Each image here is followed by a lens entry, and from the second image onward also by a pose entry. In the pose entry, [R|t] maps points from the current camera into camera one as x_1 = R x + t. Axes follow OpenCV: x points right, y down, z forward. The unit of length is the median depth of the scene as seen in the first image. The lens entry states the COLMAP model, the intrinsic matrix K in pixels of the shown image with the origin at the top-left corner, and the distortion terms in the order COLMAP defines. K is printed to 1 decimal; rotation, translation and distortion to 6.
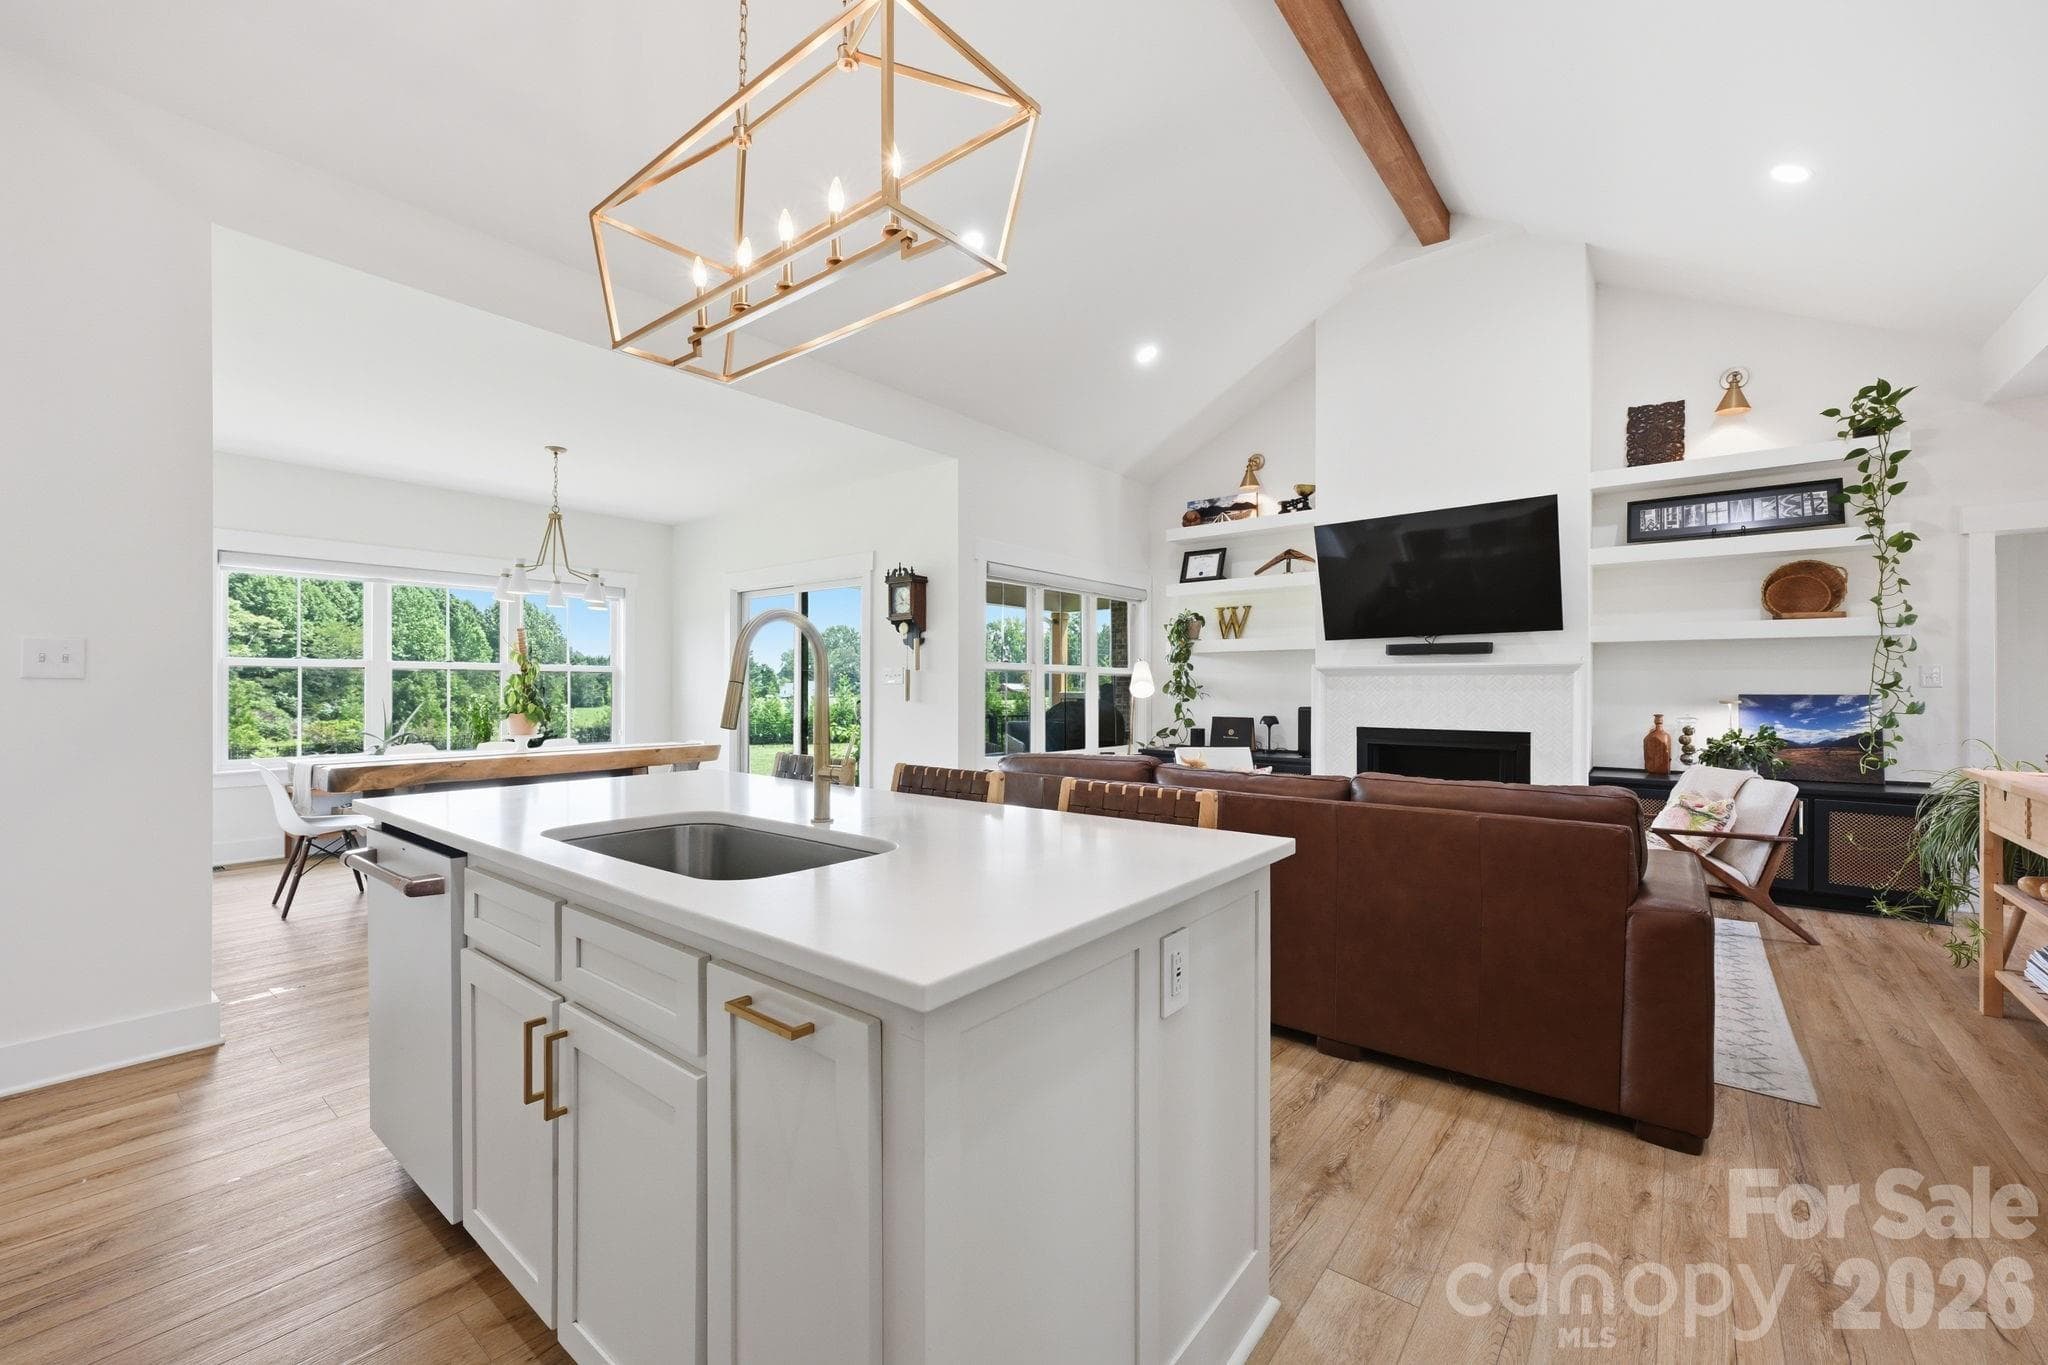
lens RADIAL K [[819.6, 0, 1023.4], [0, 819.6, 689.2], [0, 0, 1]] dist [-0.000467, 0.000158]
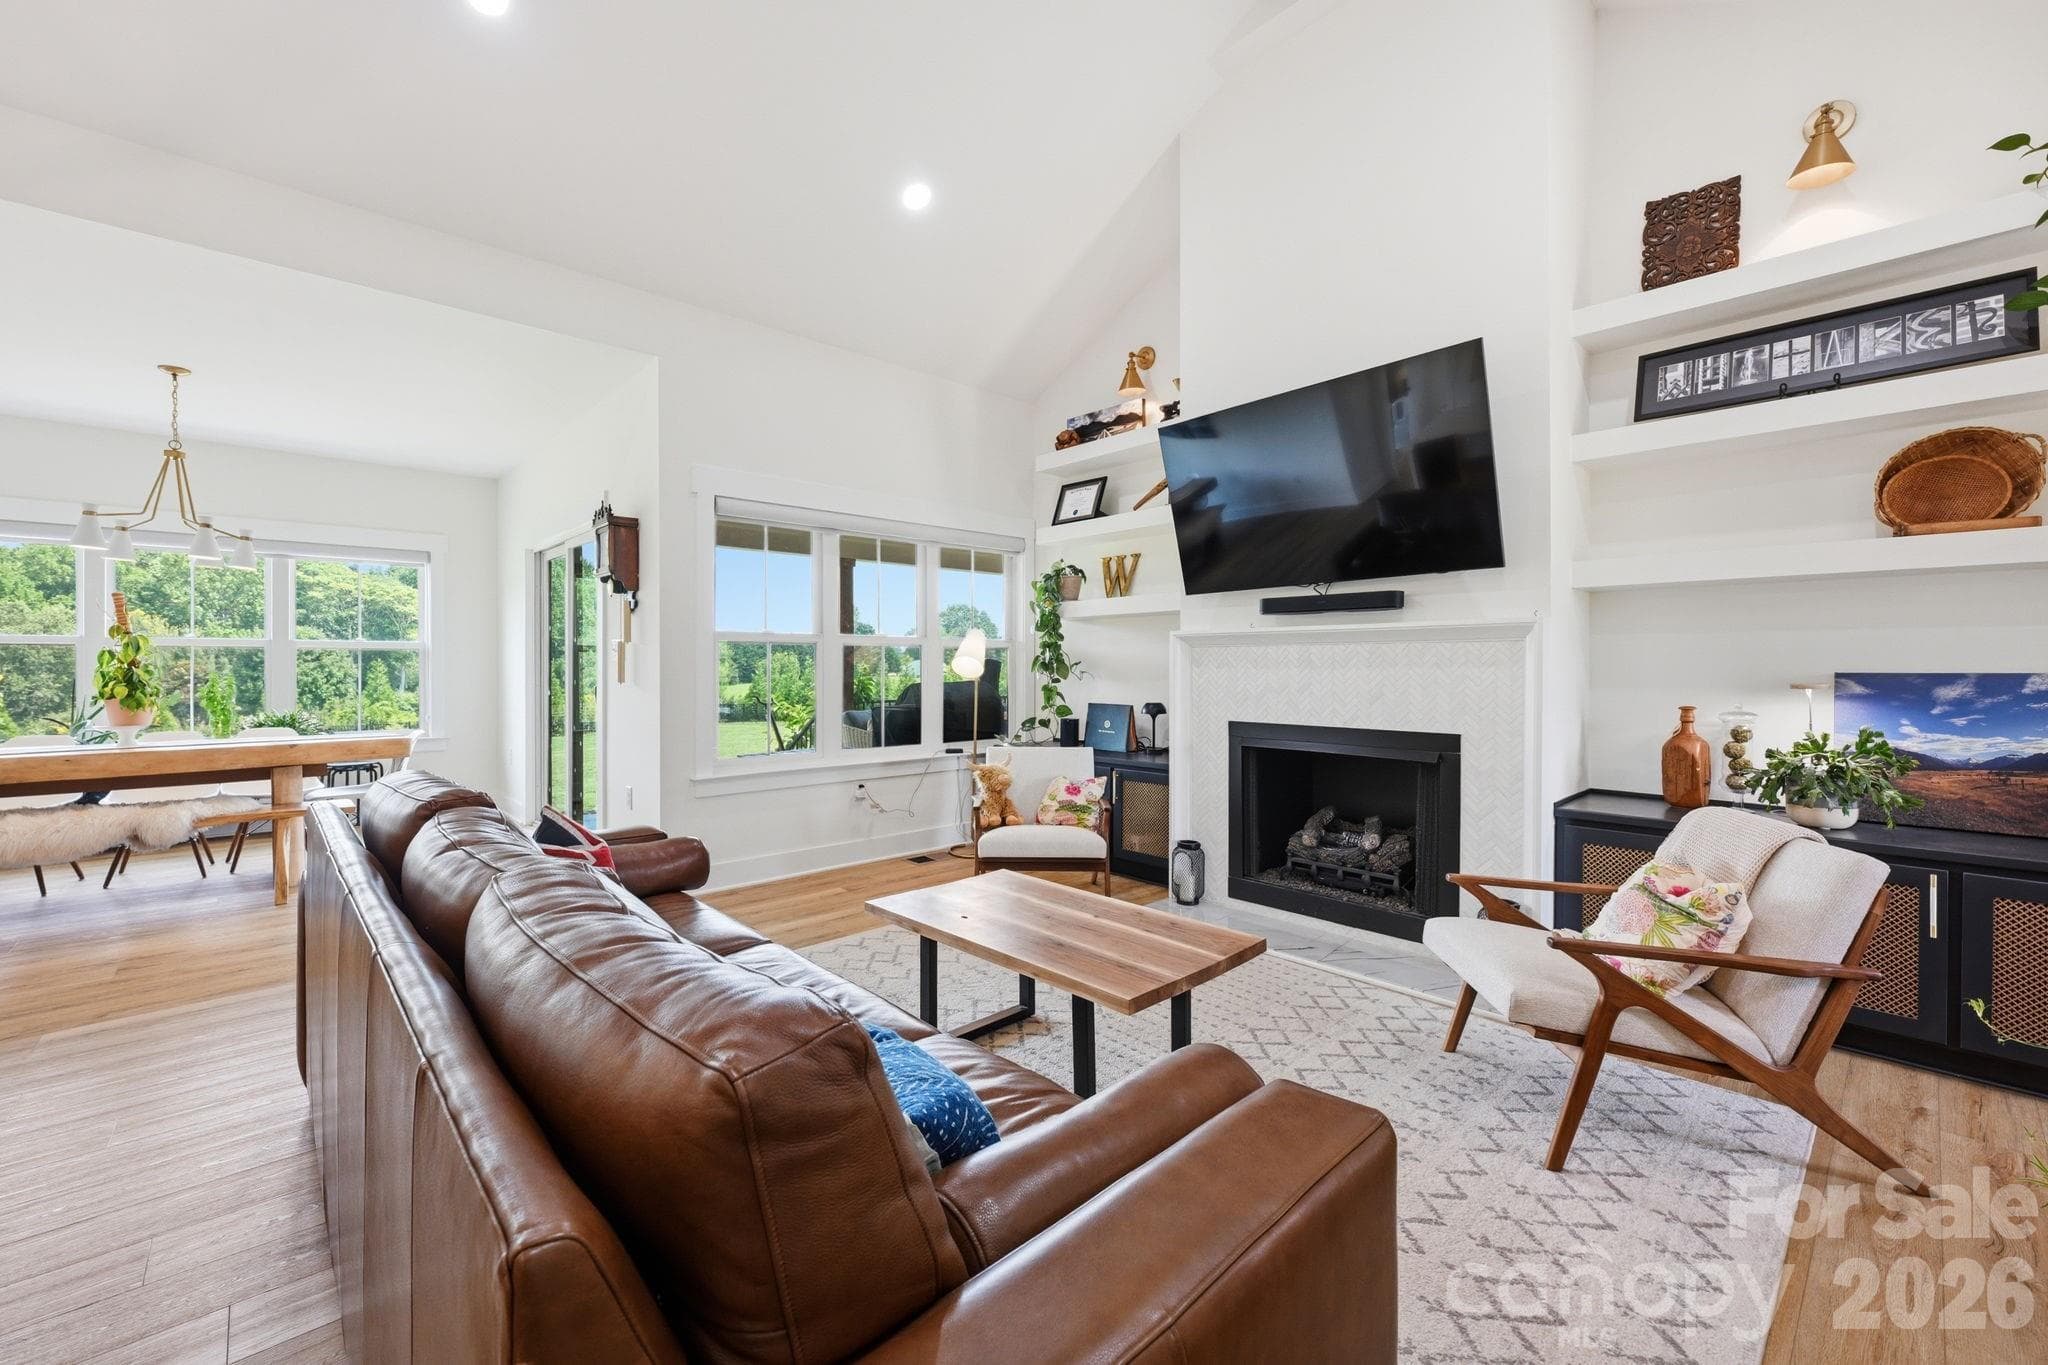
lens RADIAL K [[824.5, 0, 1030.9], [0, 824.5, 672.7], [0, 0, 1]] dist [0.000860, 0.000042]
pose [[0.989745, -0.000632, -0.142844, 0.388826], [0.001399, 0.999985, 0.005267, 0.002327], [0.142838, -0.005413, 0.989731, 0.338796]]
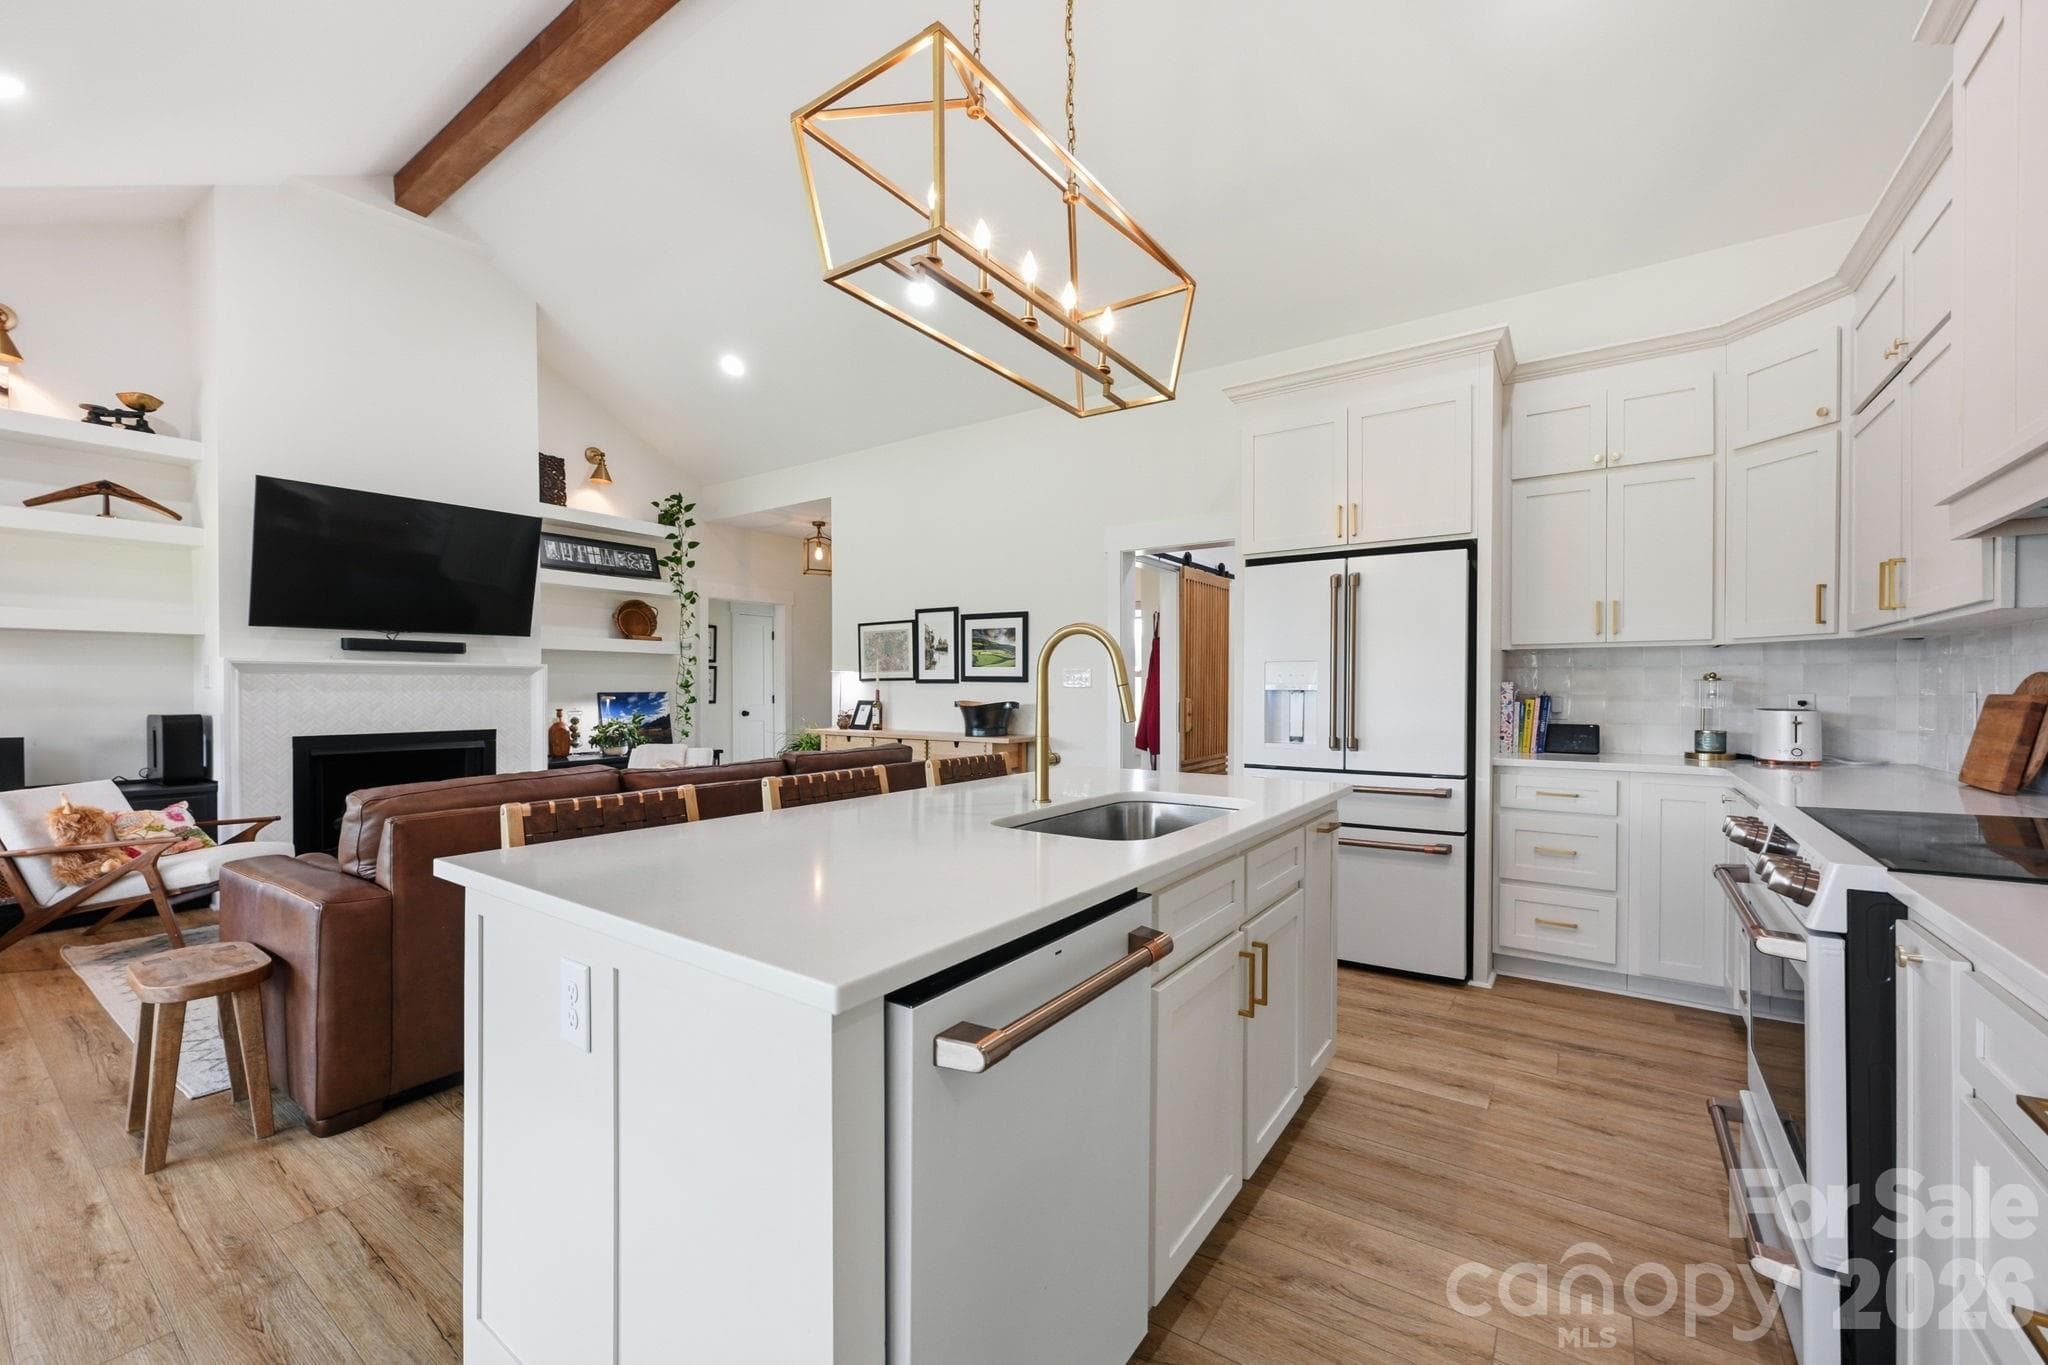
lens RADIAL K [[819.6, 0, 1023.4], [0, 819.6, 689.2], [0, 0, 1]] dist [-0.000467, 0.000158]
pose [[-0.060933, -0.004888, 0.998130, -0.500797], [0.000718, 0.999988, 0.004941, -0.004466], [-0.998142, 0.001018, -0.060929, 0.376785]]
